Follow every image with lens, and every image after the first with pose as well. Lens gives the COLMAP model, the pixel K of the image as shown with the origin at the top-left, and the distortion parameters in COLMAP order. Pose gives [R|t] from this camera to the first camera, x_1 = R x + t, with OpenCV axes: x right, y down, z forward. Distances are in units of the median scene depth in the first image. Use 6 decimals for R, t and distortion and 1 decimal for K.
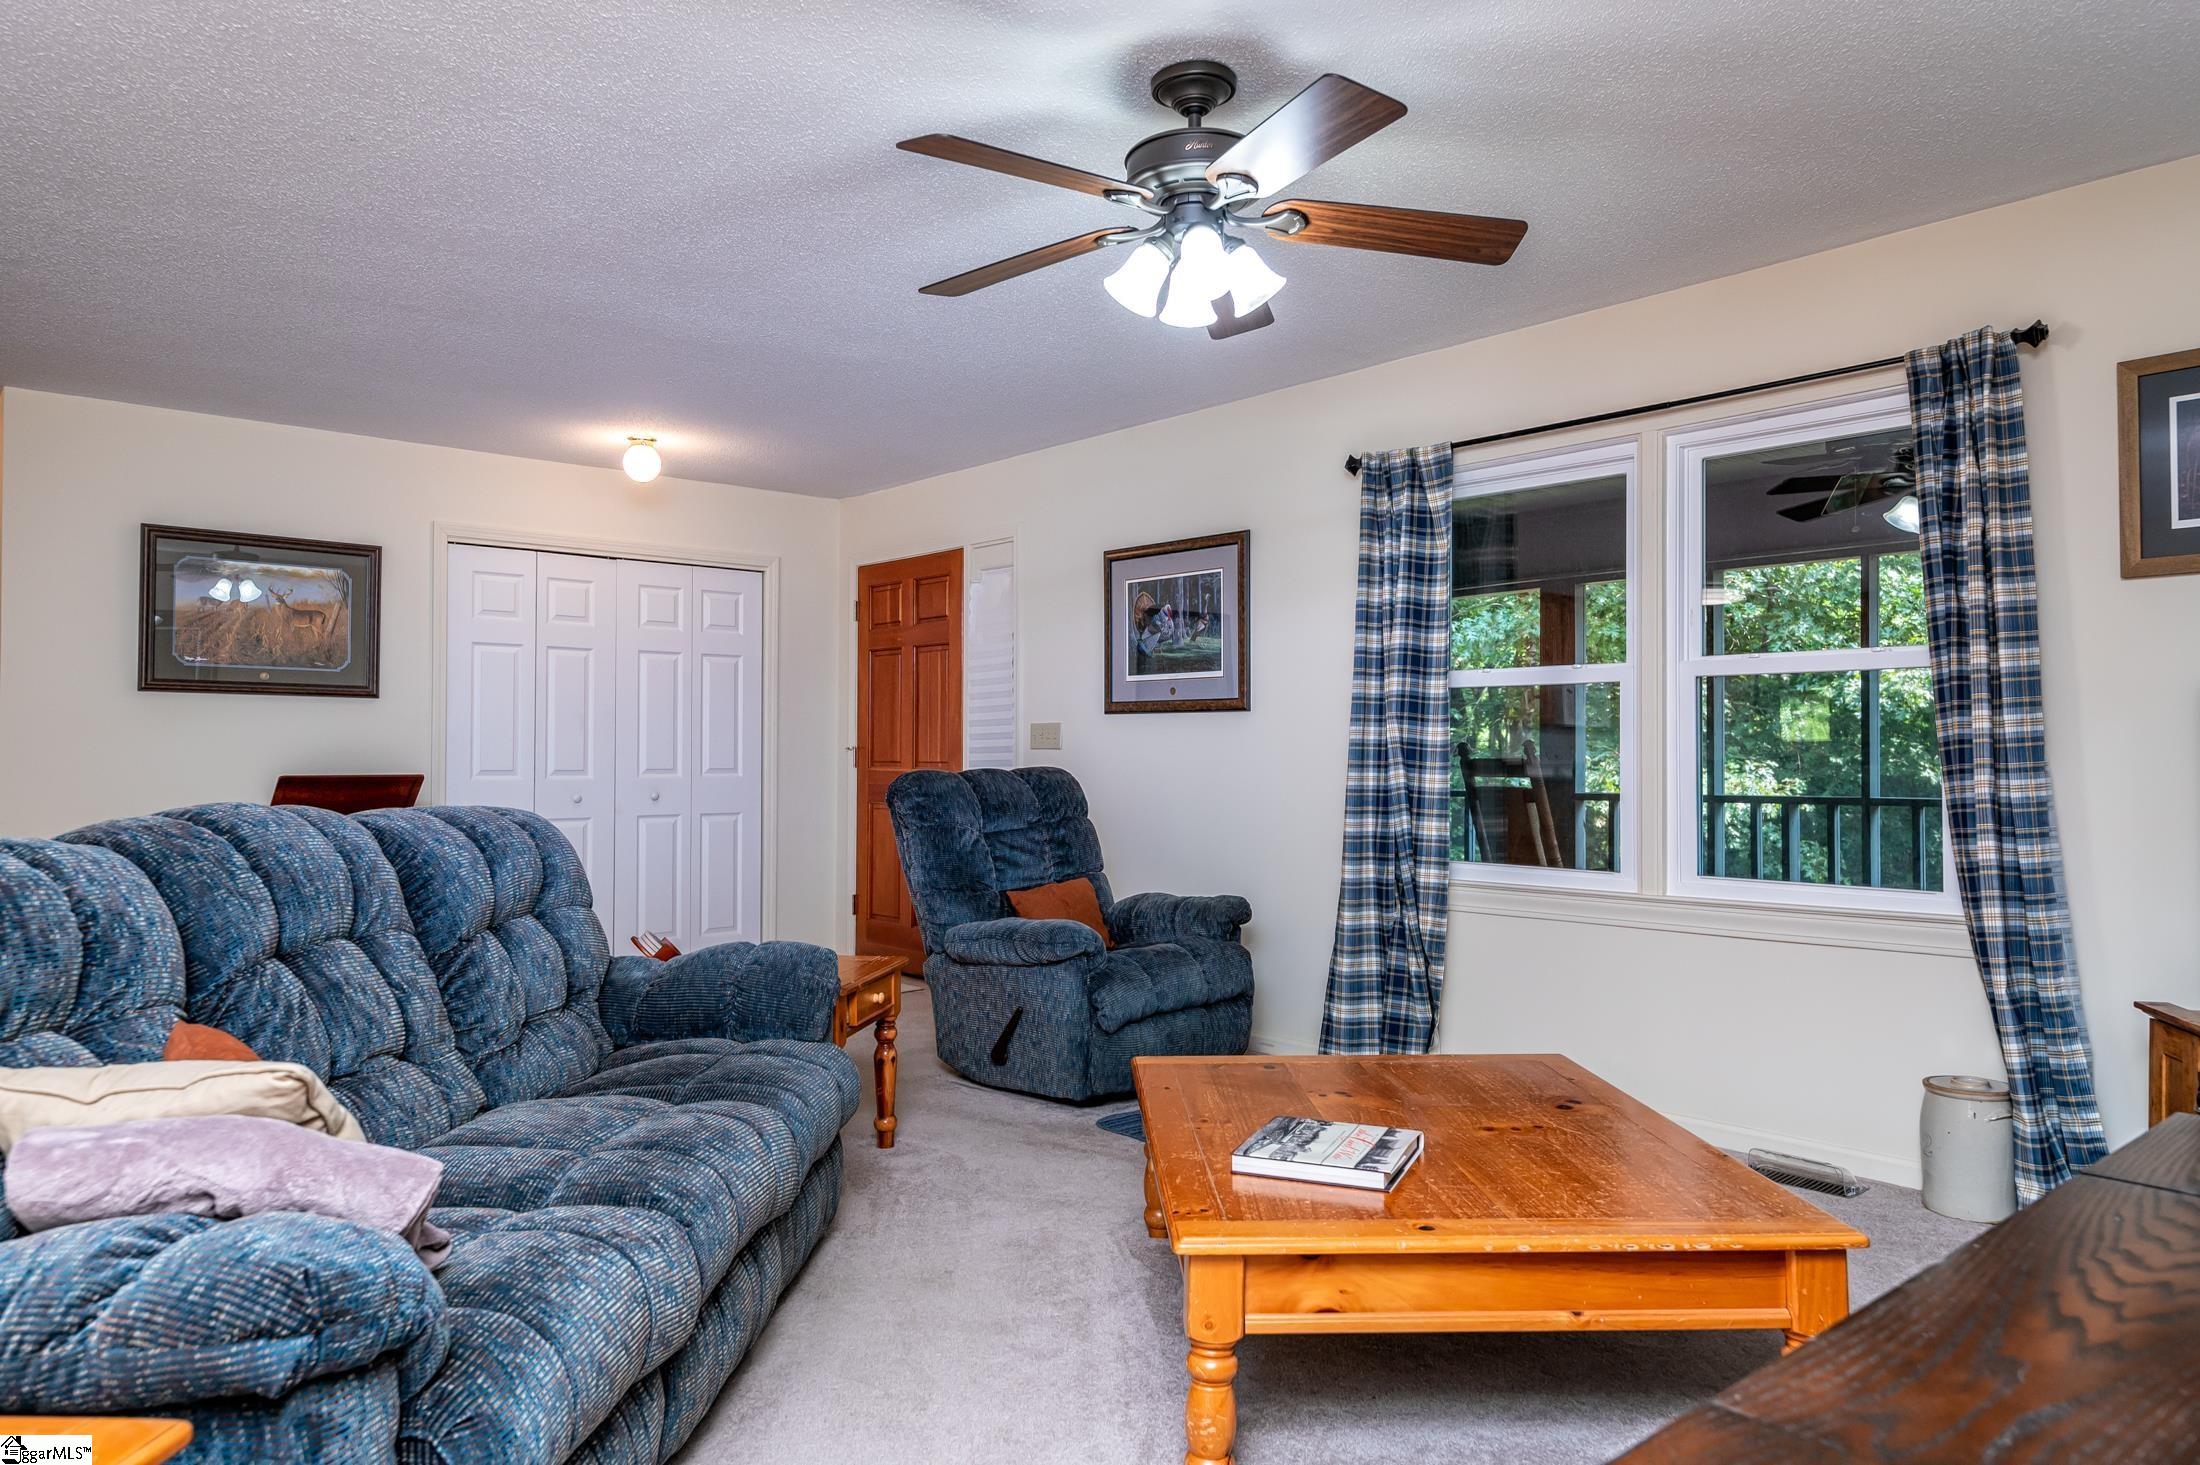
lens RADIAL K [[1380.3, 0, 1100.4], [0, 1380.3, 728.2], [0, 0, 1]] dist [-0.017095, 0.002153]
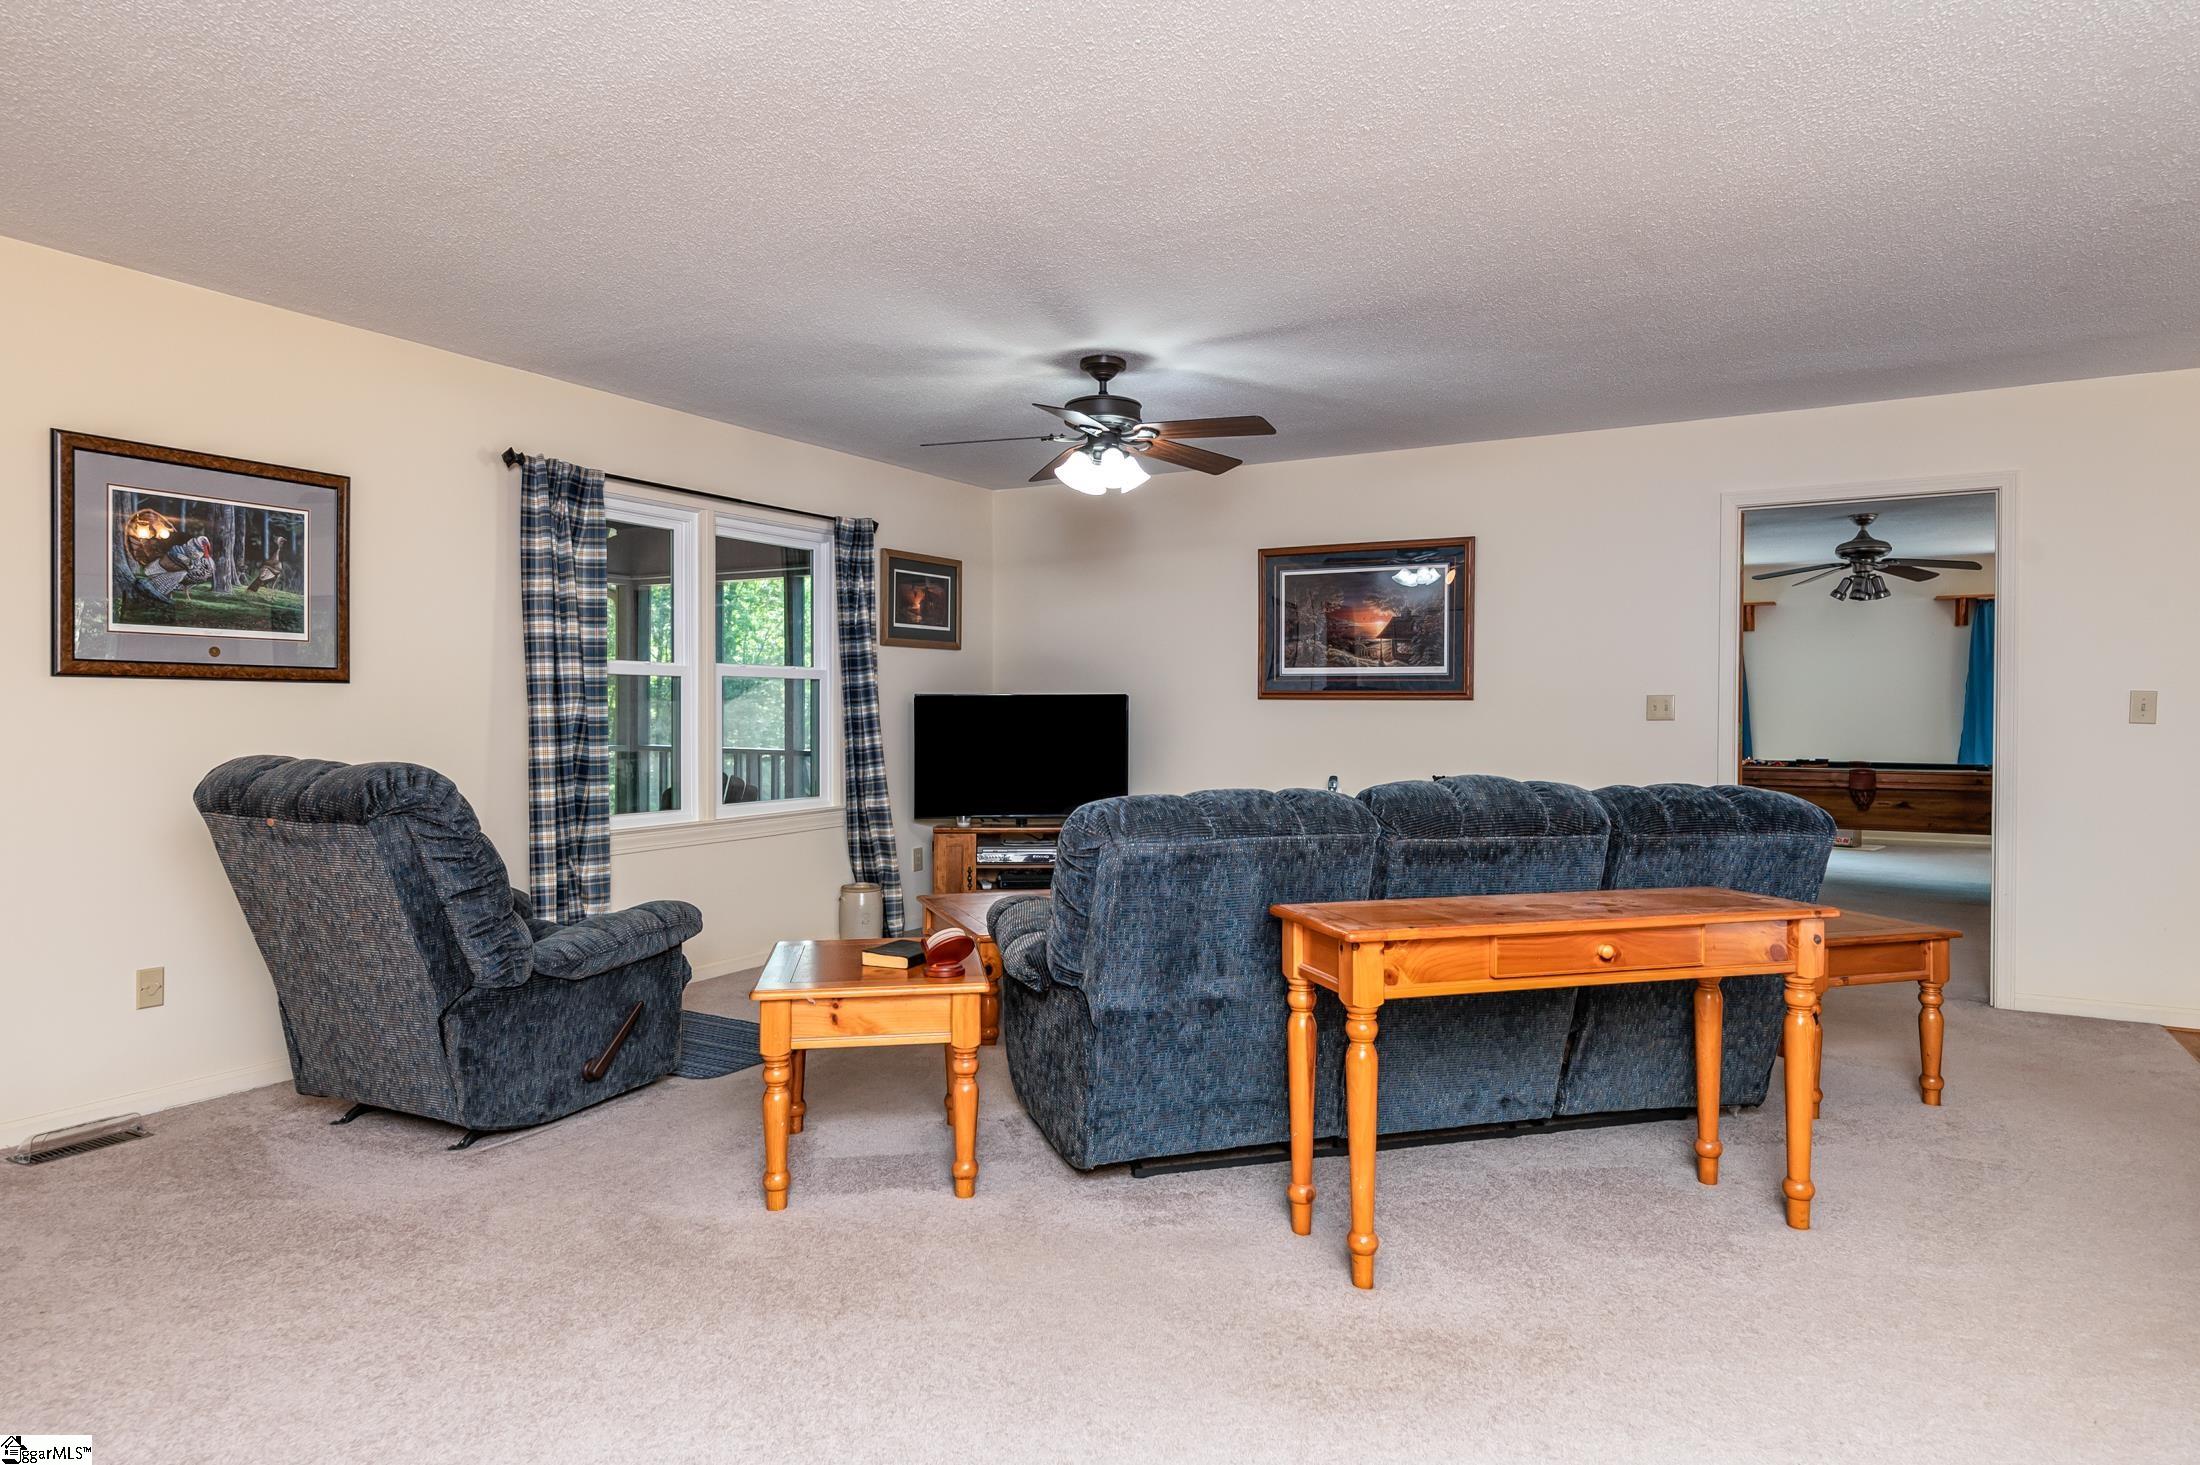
lens RADIAL K [[1282.6, 0, 1103.3], [0, 1282.6, 728.1], [0, 0, 1]] dist [-0.002252, 0.000872]
pose [[-0.313503, -0.014625, 0.949475, -0.799504], [-0.018672, 0.999783, 0.009234, -0.000207], [-0.949404, -0.014834, -0.313708, 0.775933]]
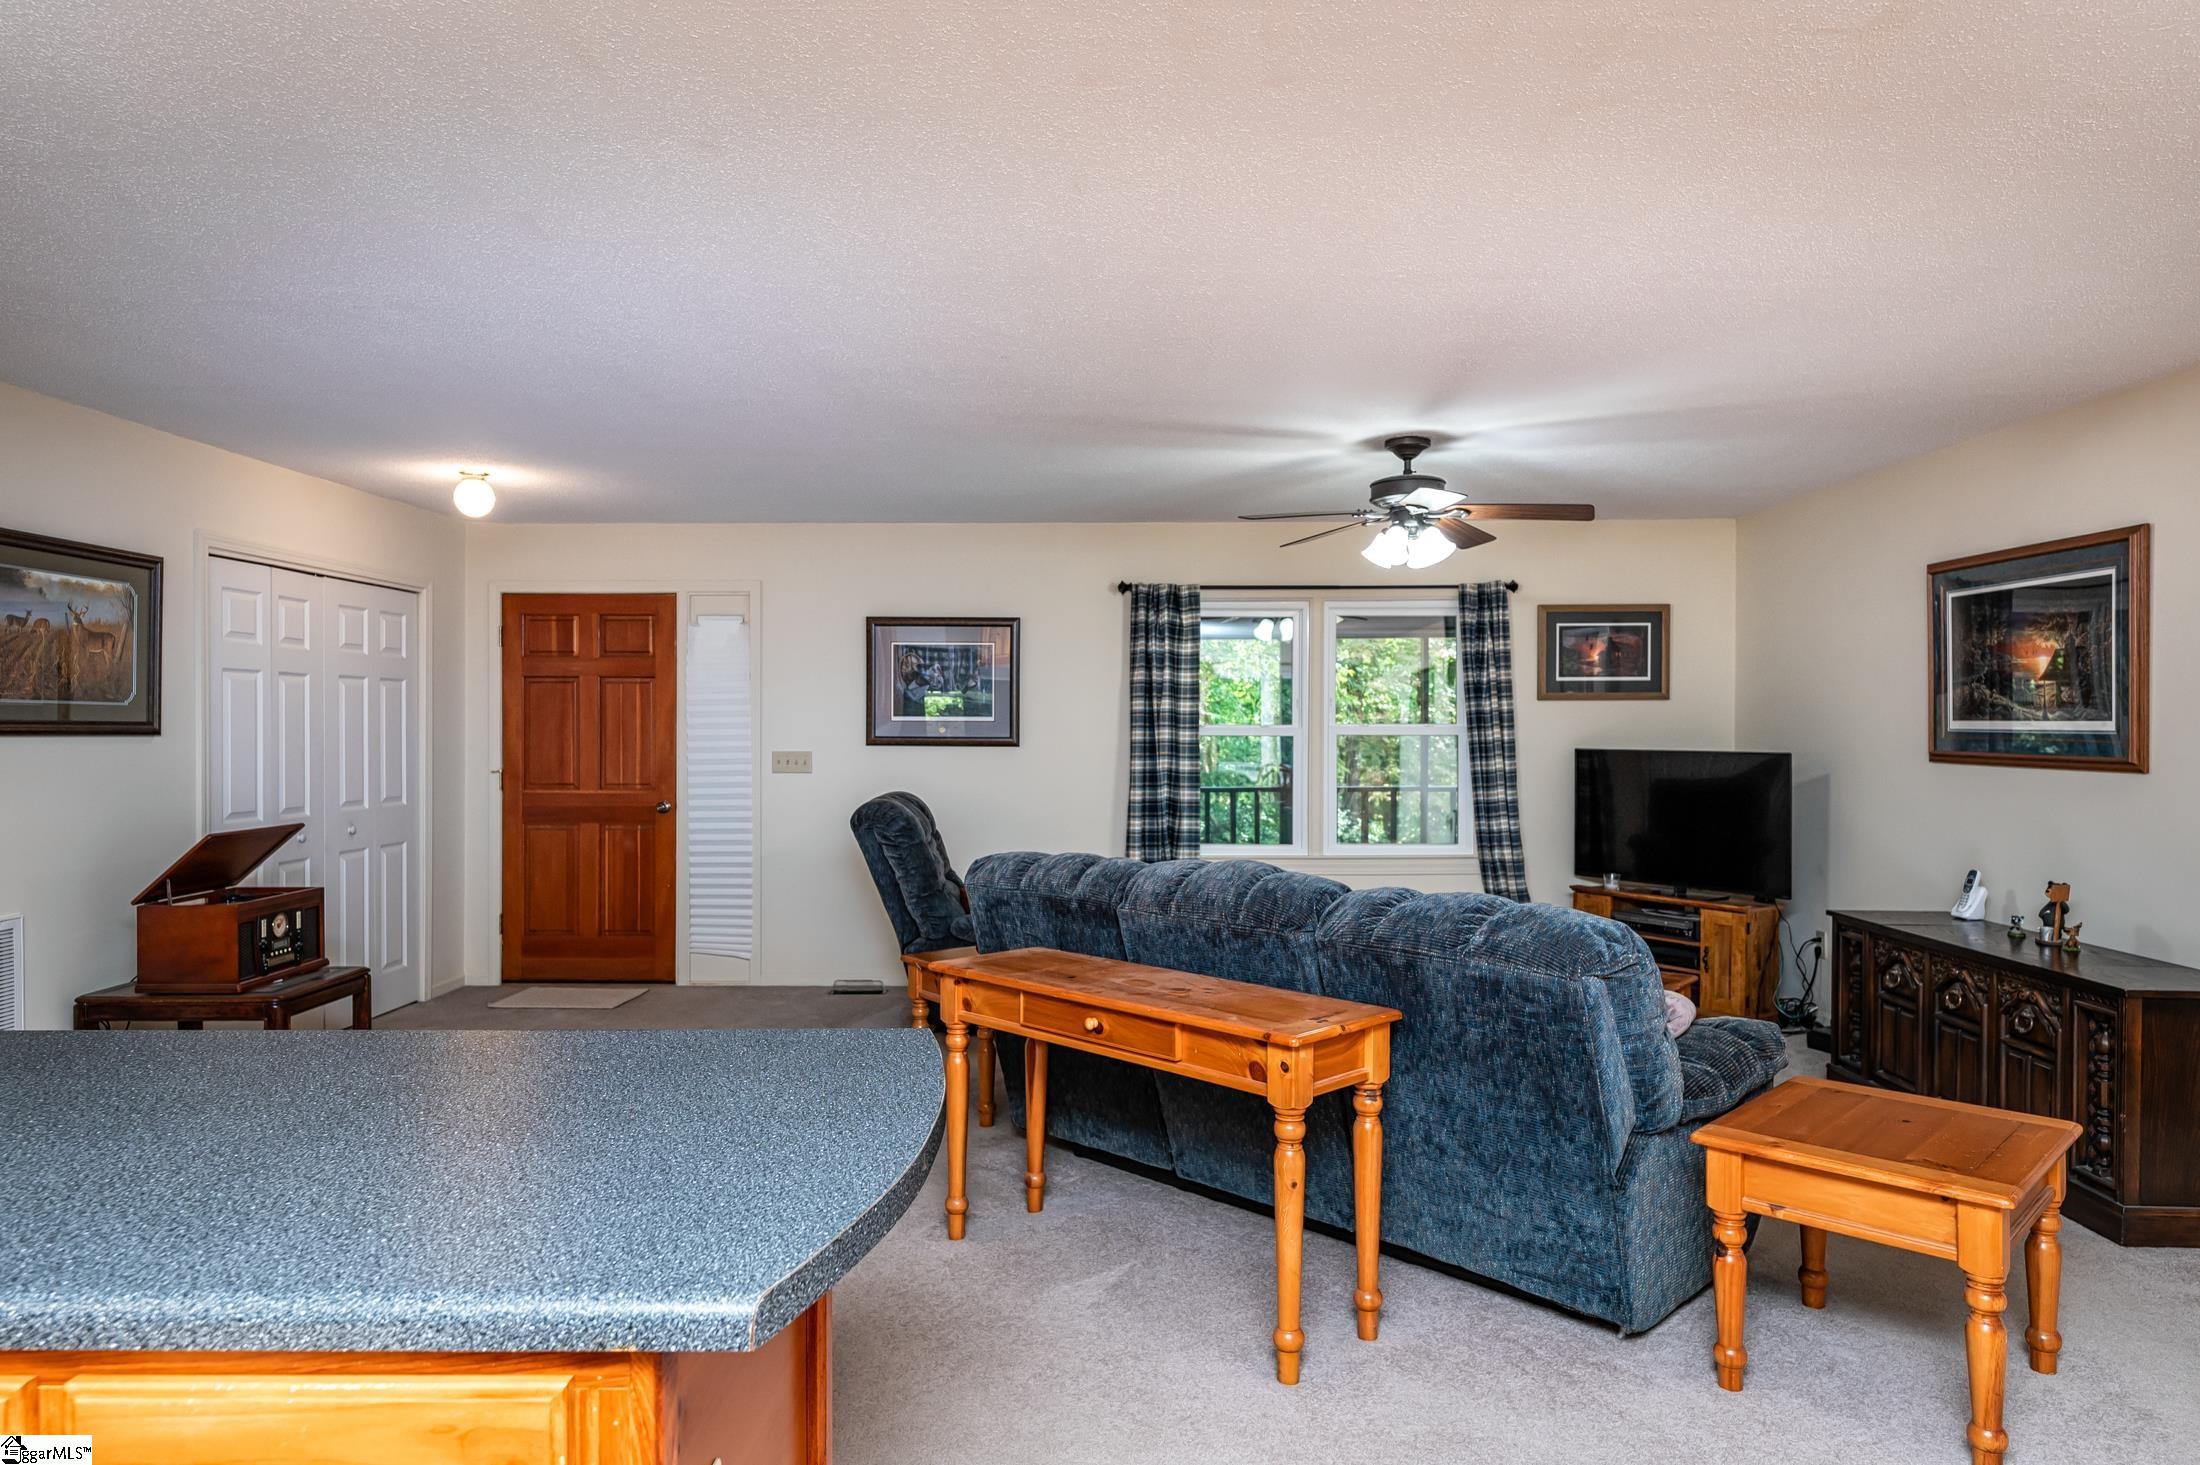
lens RADIAL K [[1350.9, 0, 1099.7], [0, 1350.9, 731.7], [0, 0, 1]] dist [-0.002161, 0.001444]
pose [[0.685654, -0.003627, 0.727918, -0.812839], [-0.013120, 0.999764, 0.017339, -0.051233], [-0.727809, -0.021439, 0.685444, -0.002312]]
